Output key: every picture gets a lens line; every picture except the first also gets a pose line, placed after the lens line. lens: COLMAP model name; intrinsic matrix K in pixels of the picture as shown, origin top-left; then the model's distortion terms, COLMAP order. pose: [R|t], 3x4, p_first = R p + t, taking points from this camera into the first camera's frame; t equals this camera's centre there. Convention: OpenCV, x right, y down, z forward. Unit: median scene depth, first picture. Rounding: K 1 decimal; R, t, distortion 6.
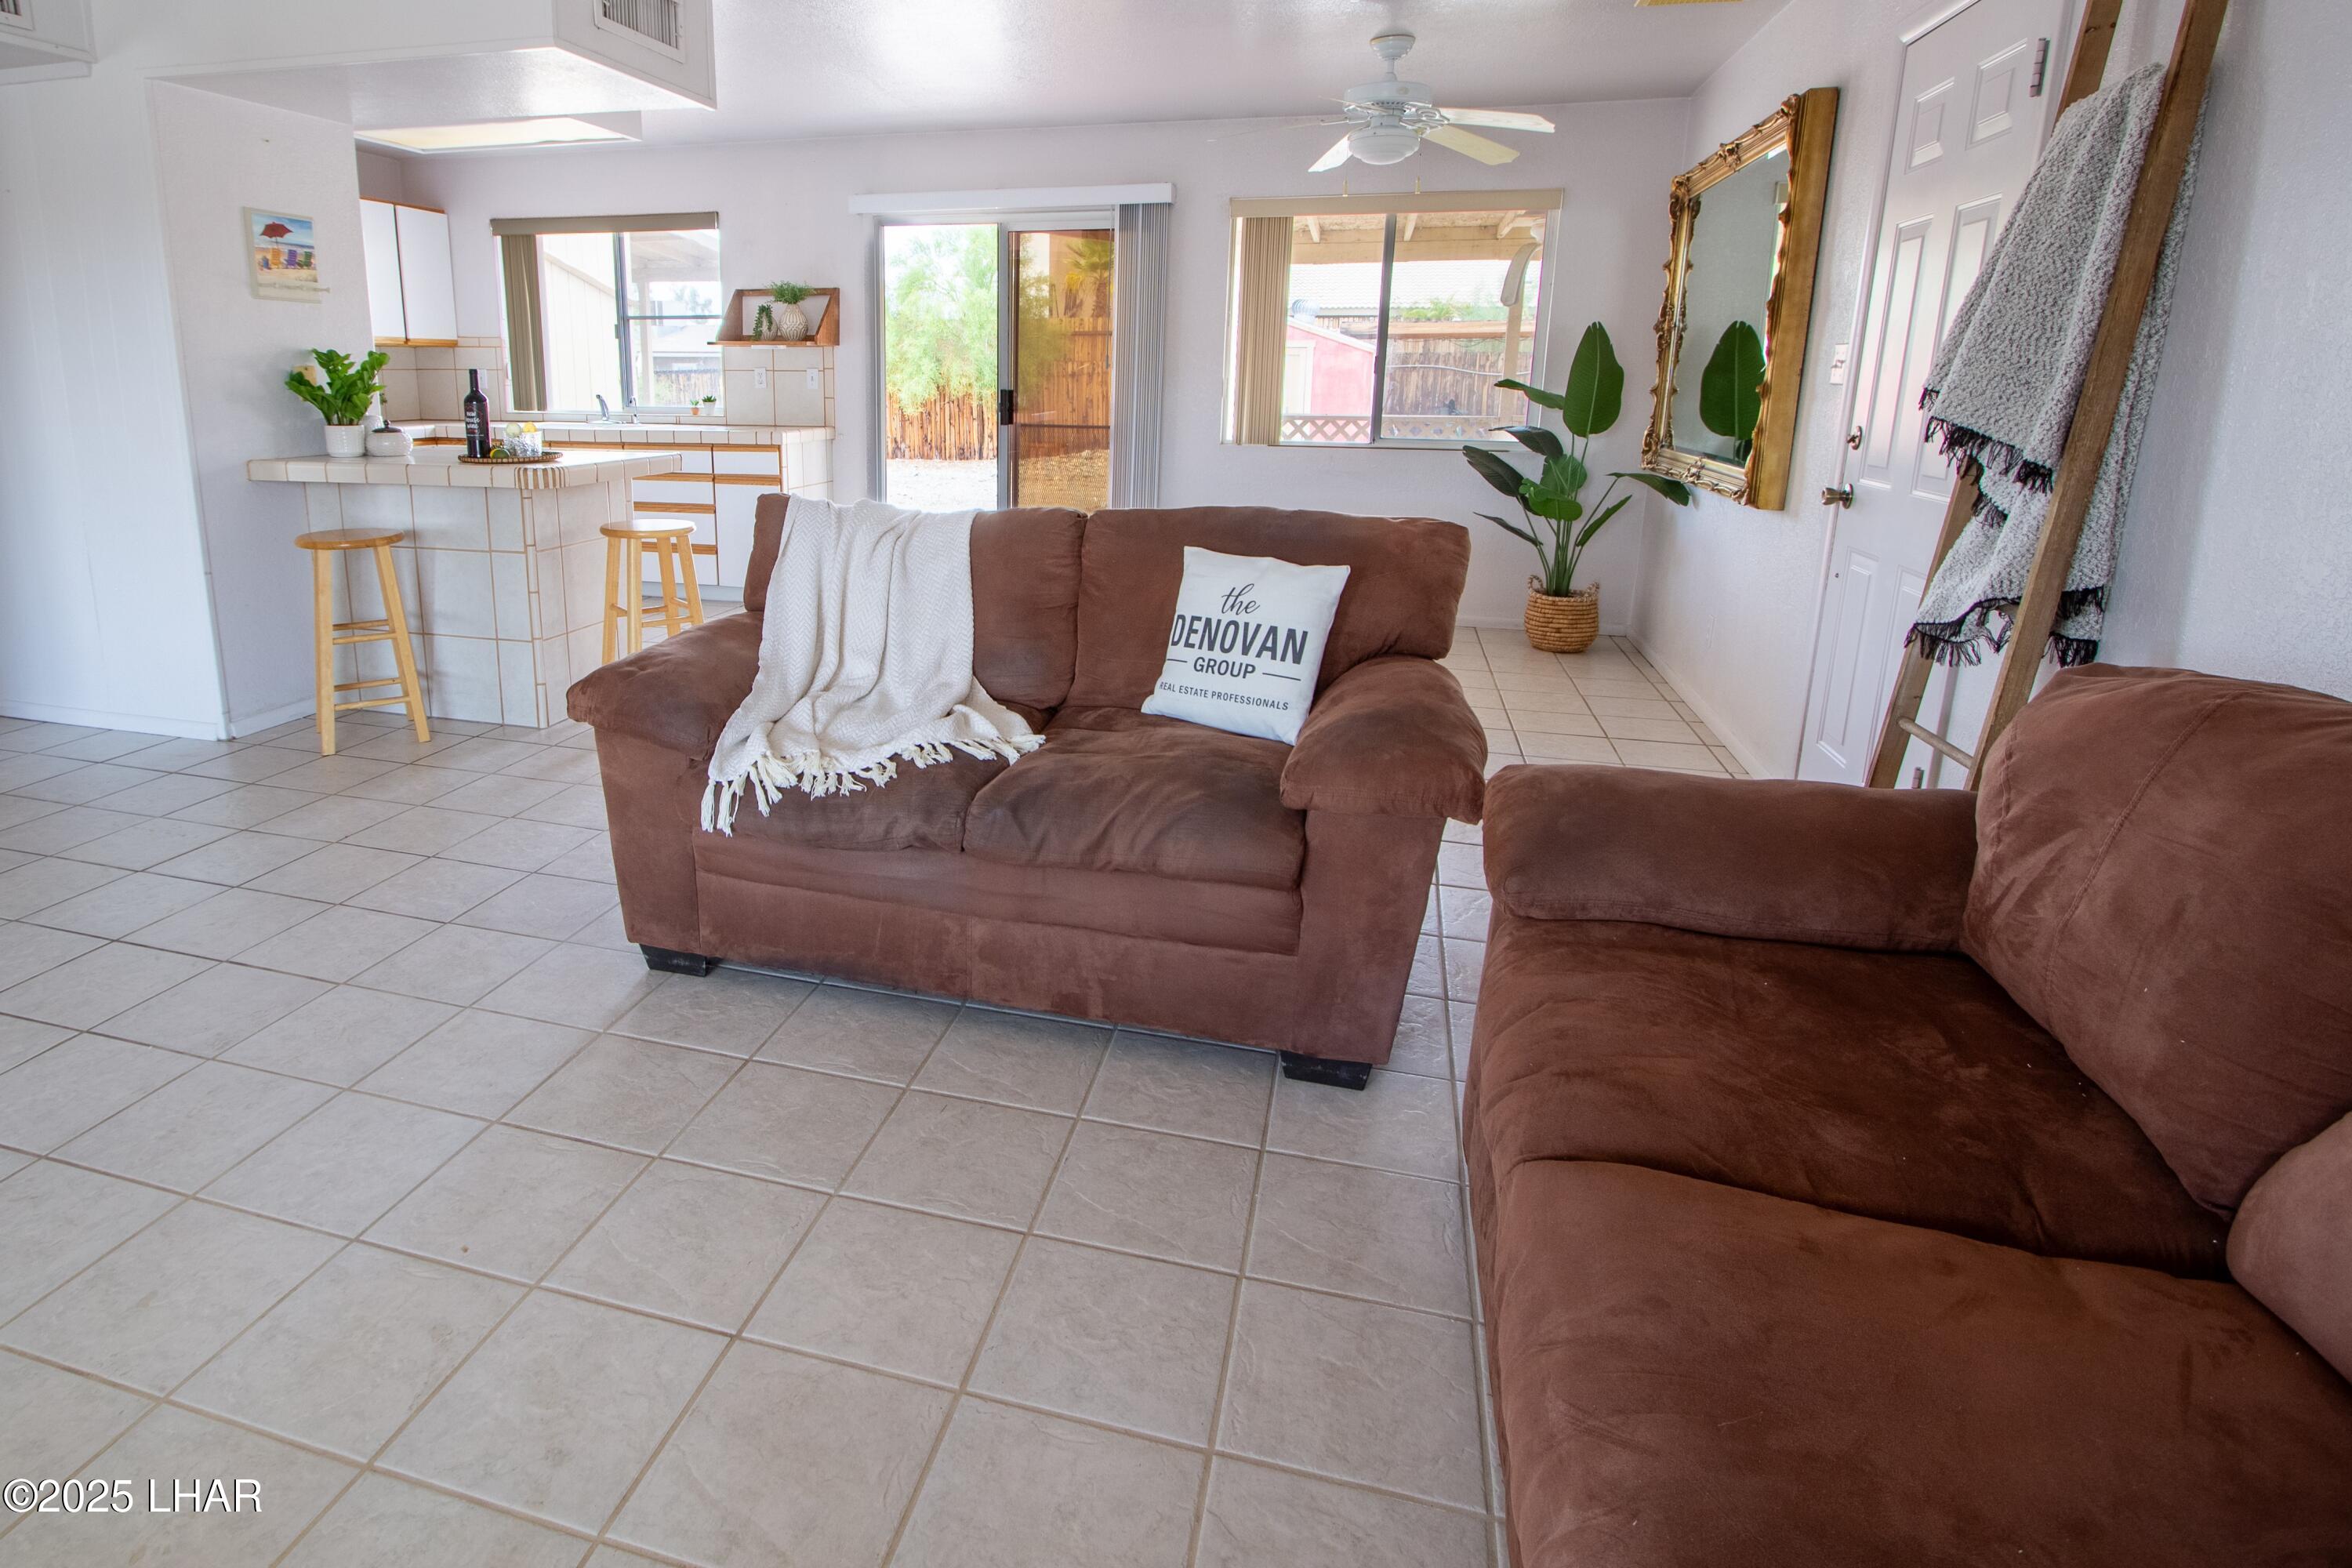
lens RADIAL K [[1257.2, 0, 1013.5], [0, 1257.2, 646.6], [0, 0, 1]] dist [-0.012380, -0.000758]
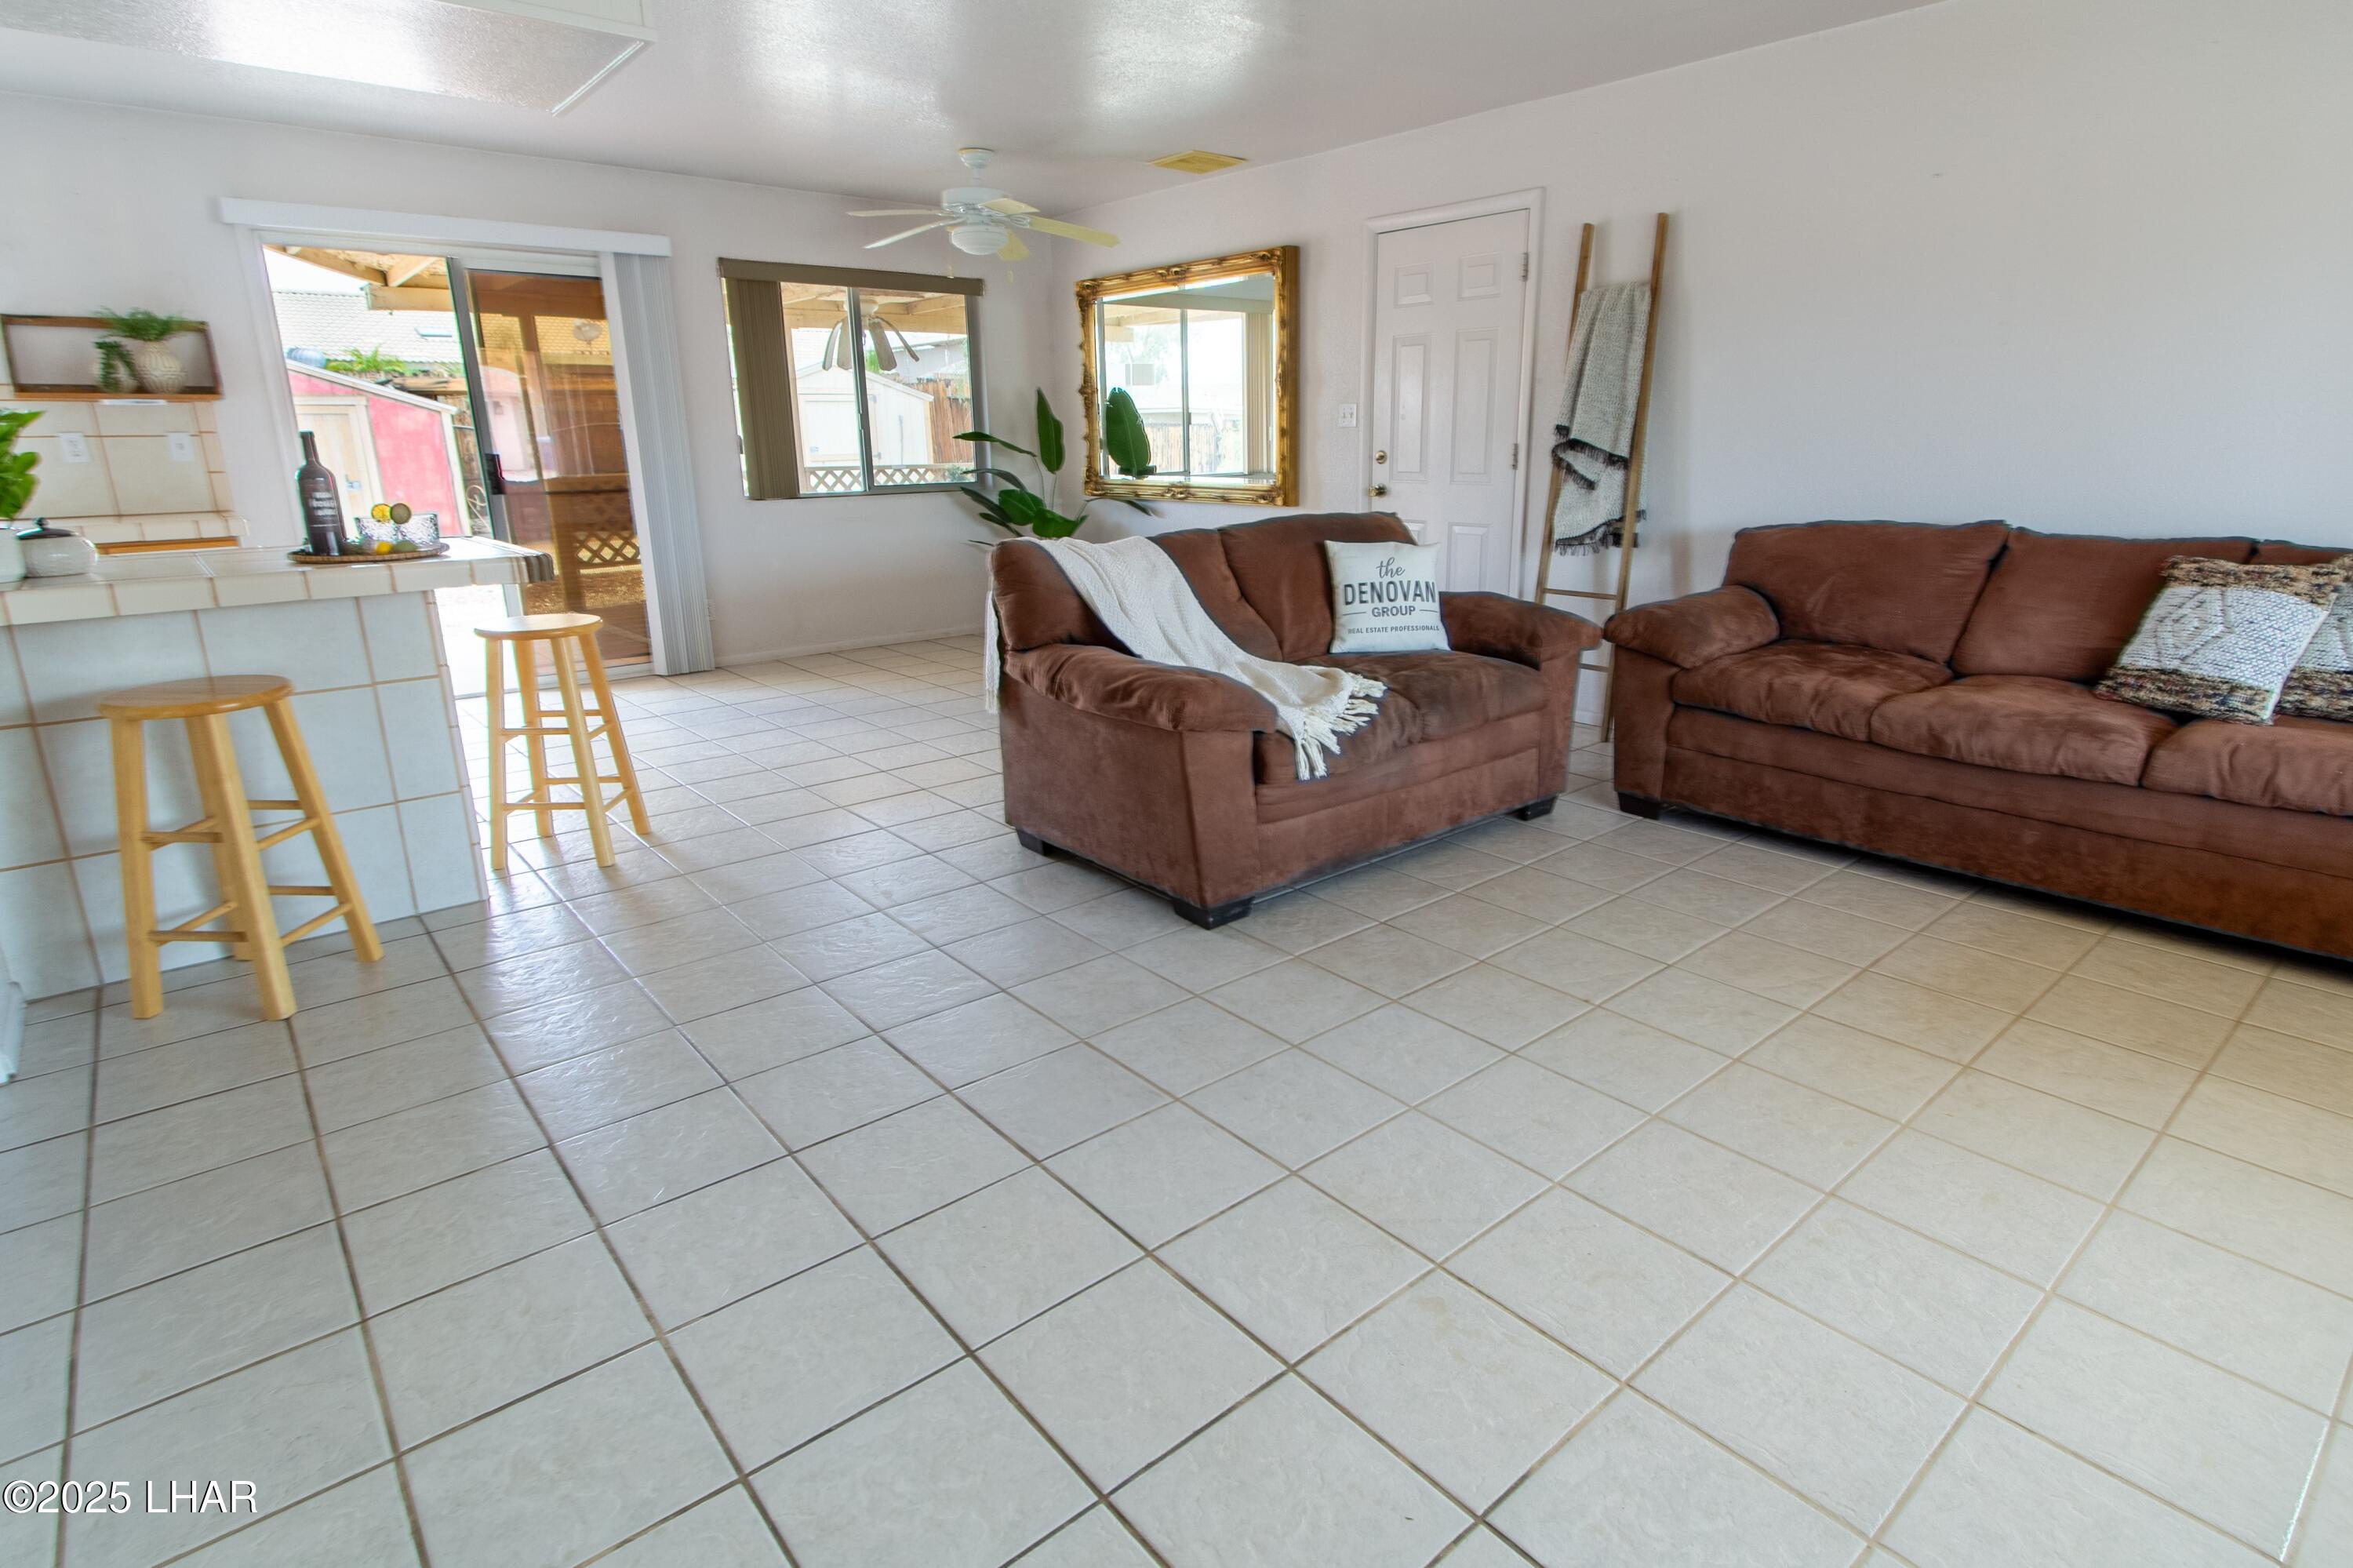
lens RADIAL K [[1192.3, 0, 1204.0], [0, 1192.3, 757.2], [0, 0, 1]] dist [0.003300, -0.001232]
pose [[0.540776, -0.235511, 0.807525, -0.551630], [0.193236, 0.969113, 0.153233, -0.036958], [-0.818671, 0.073179, 0.569582, 0.161795]]
